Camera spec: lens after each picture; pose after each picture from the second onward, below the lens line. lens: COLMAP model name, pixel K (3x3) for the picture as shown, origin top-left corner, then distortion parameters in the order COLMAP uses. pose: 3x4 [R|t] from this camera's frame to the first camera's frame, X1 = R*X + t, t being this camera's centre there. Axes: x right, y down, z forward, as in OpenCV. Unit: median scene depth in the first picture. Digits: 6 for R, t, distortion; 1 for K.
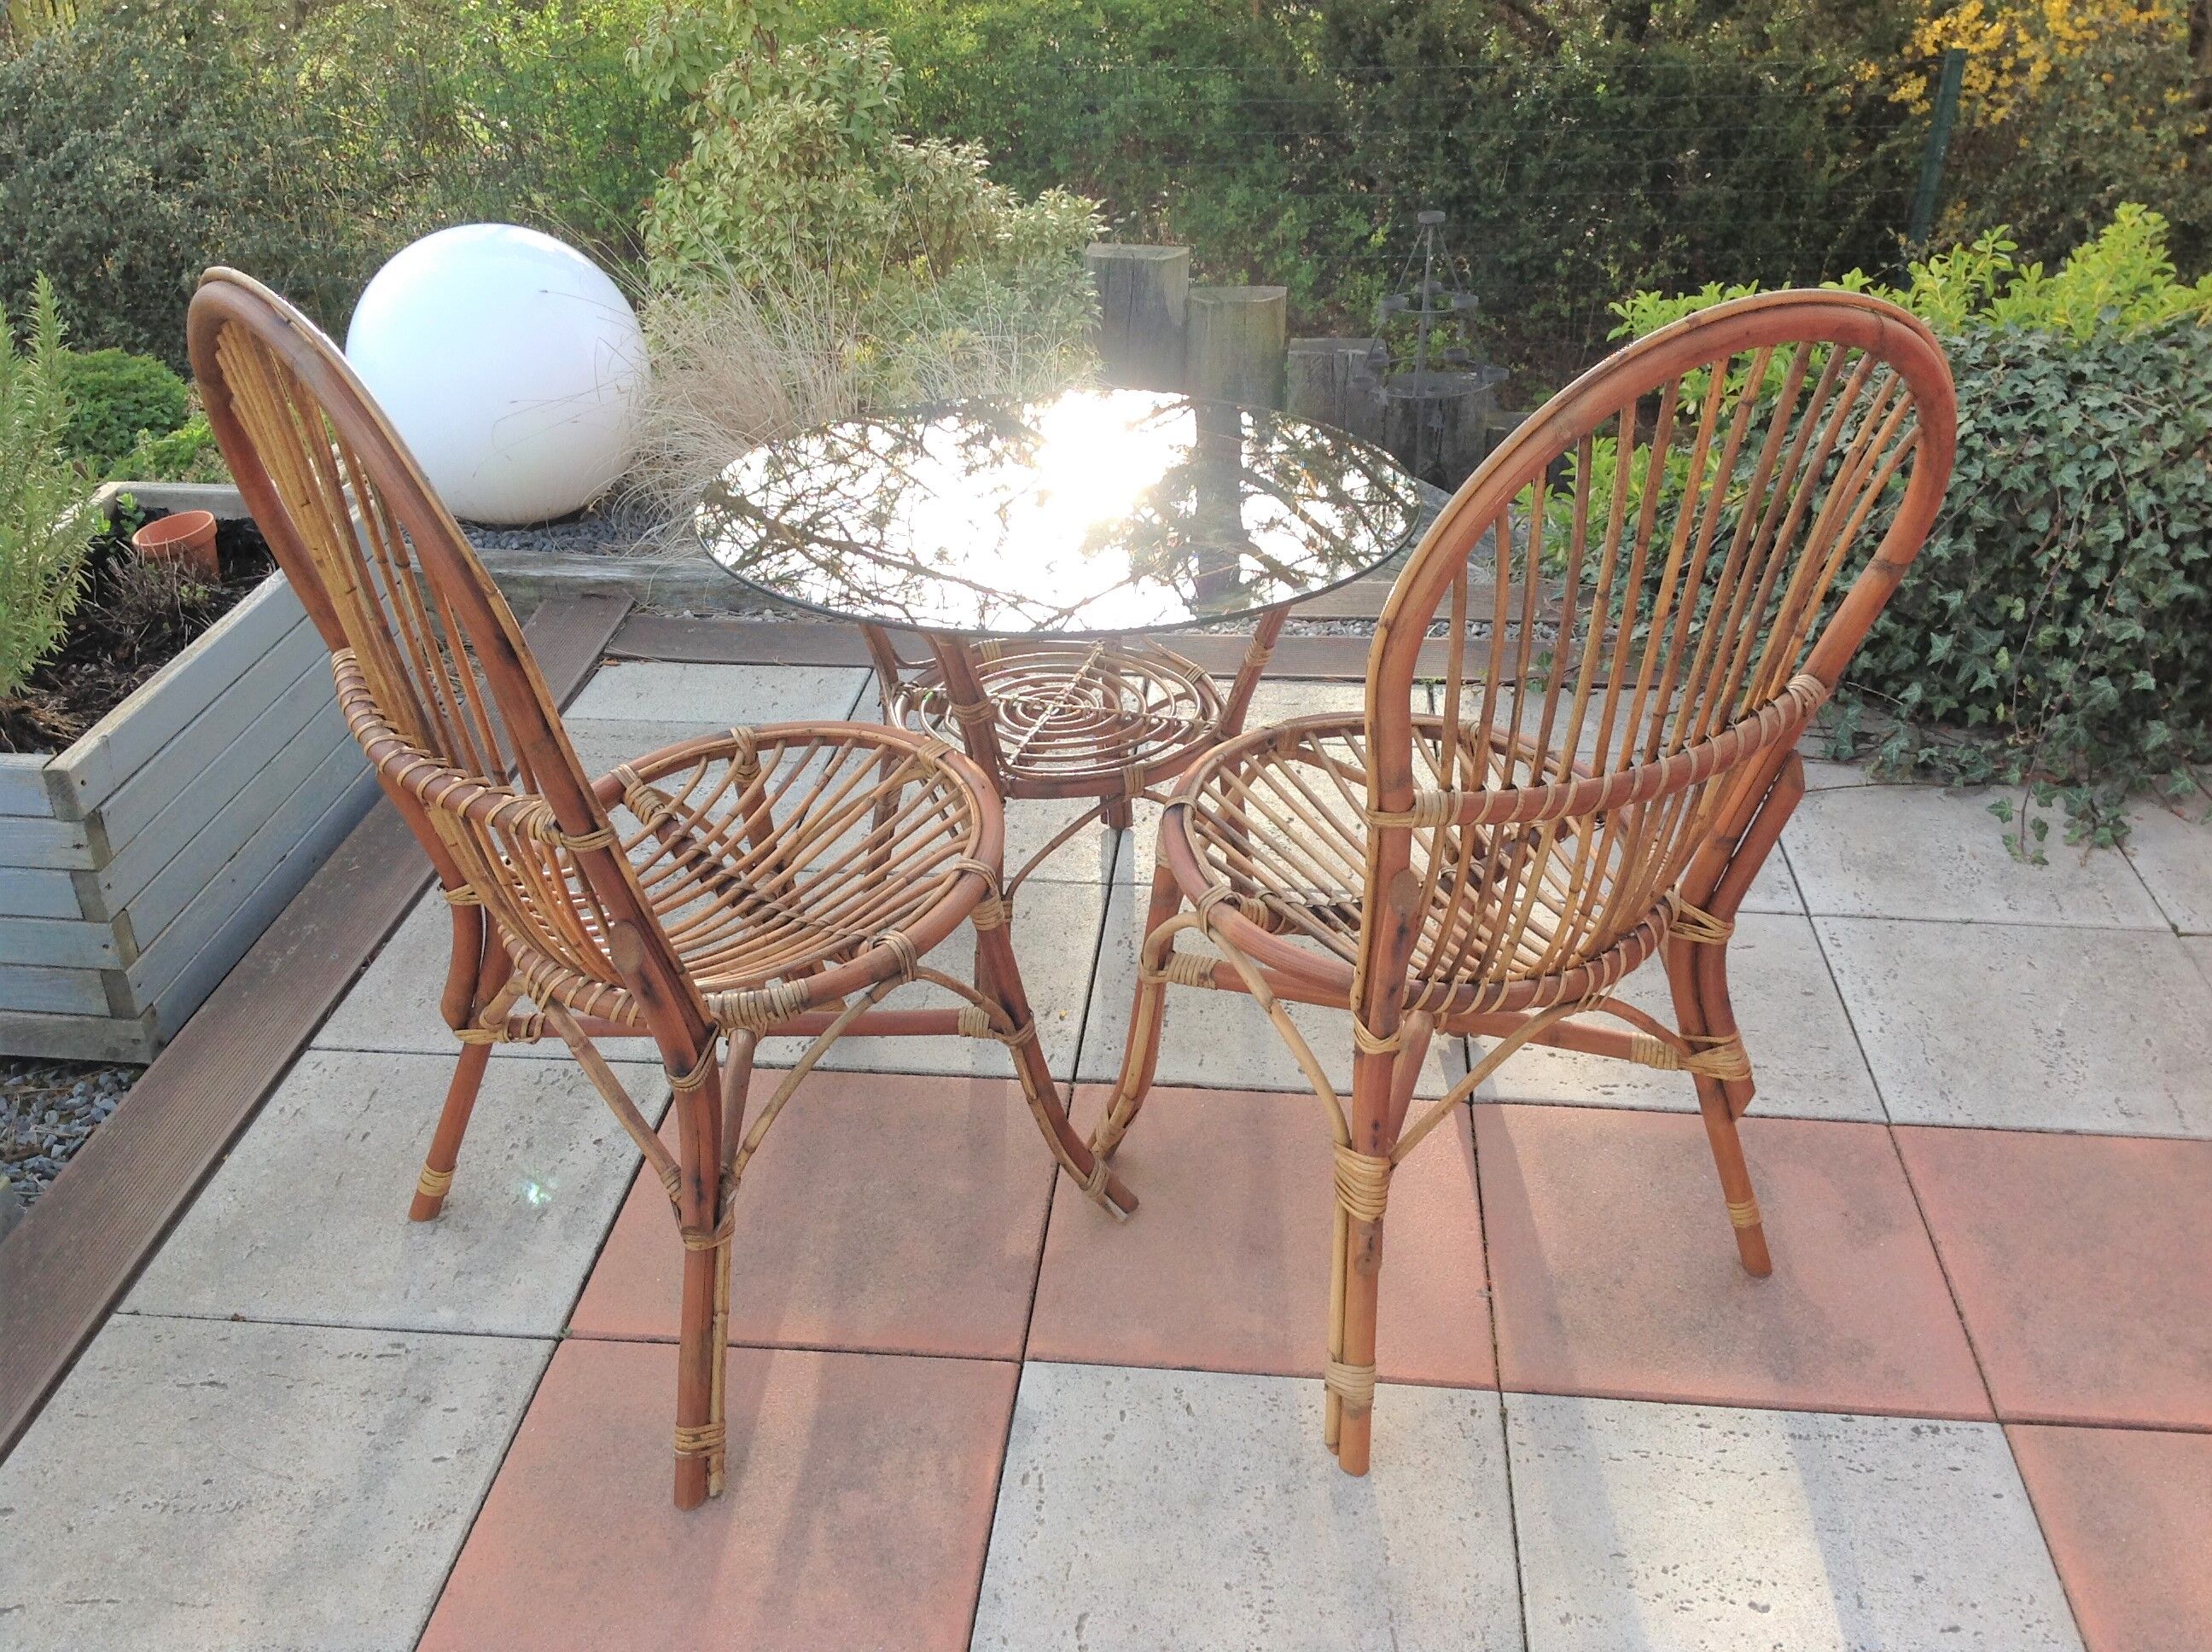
lens RADIAL K [[2086.6, 0, 1107.6], [0, 2086.6, 847.6], [0, 0, 1]] dist [0.009566, 0.000000]
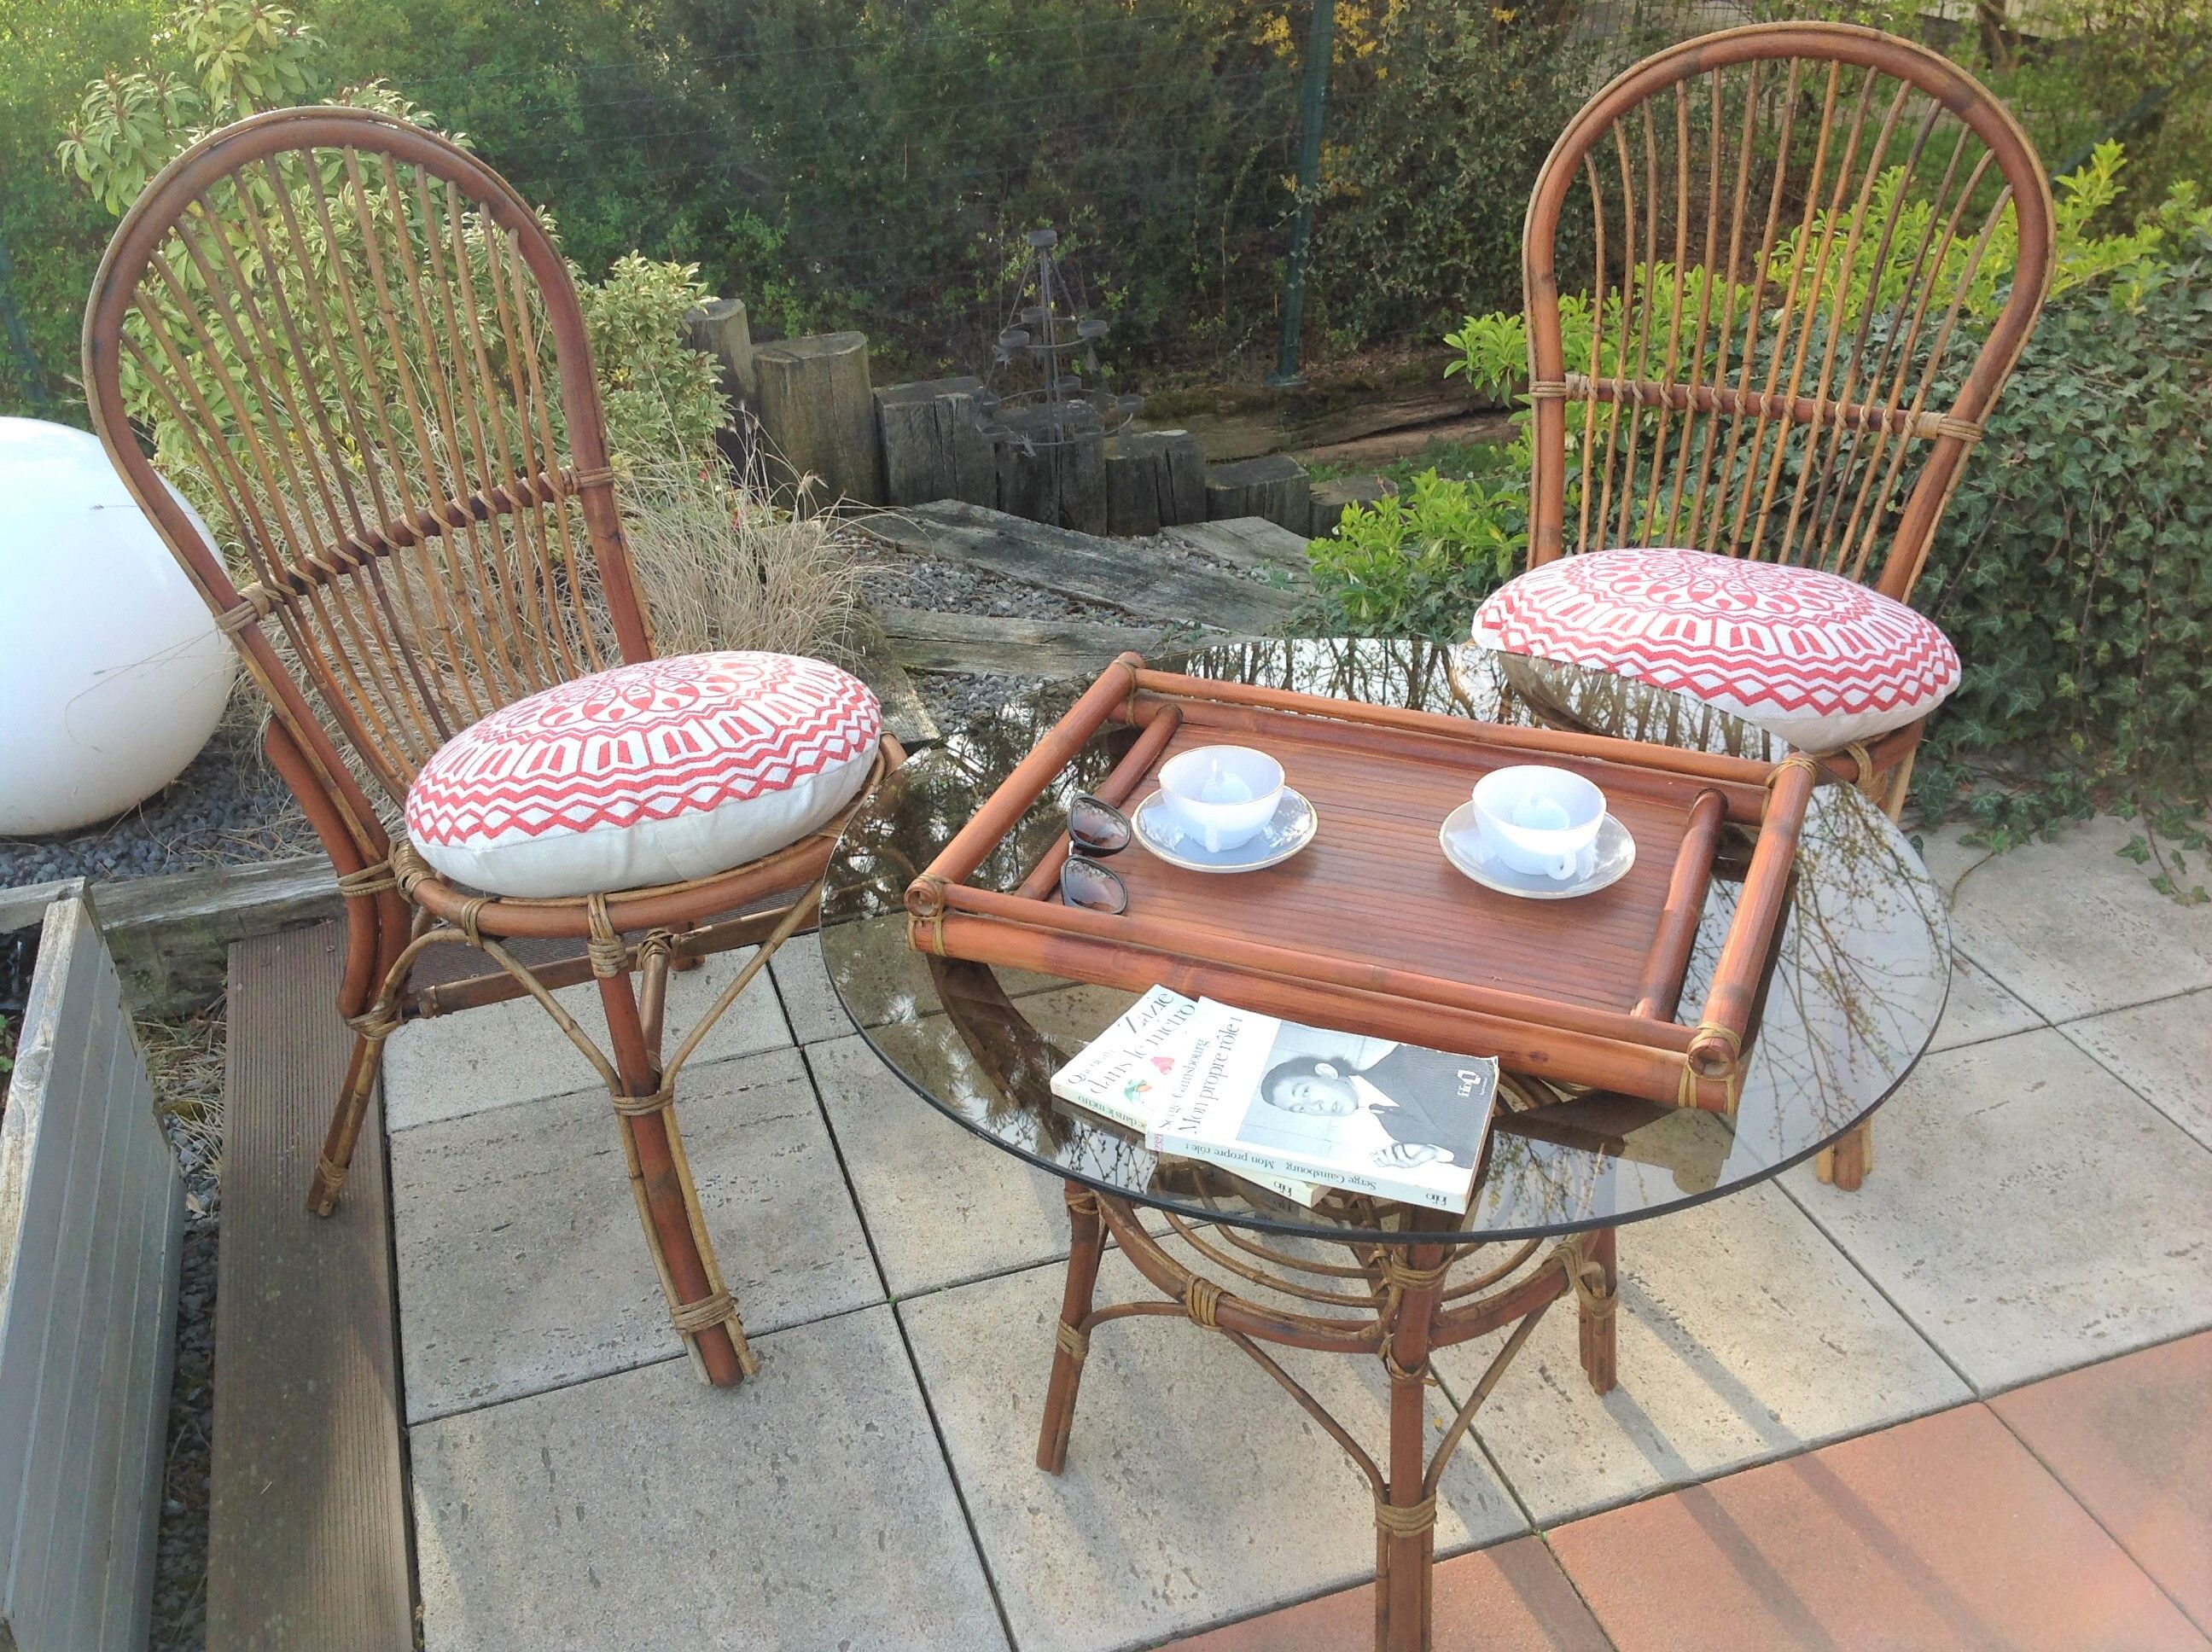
lens RADIAL K [[2086.6, 0, 1114.2], [0, 2086.6, 843.6], [0, 0, 1]] dist [0.009566, 0.000000]
pose [[0.911906, -0.215704, 0.349141, -0.286221], [0.207896, 0.976298, 0.060177, -0.159989], [-0.353846, 0.017709, 0.935136, 0.278667]]
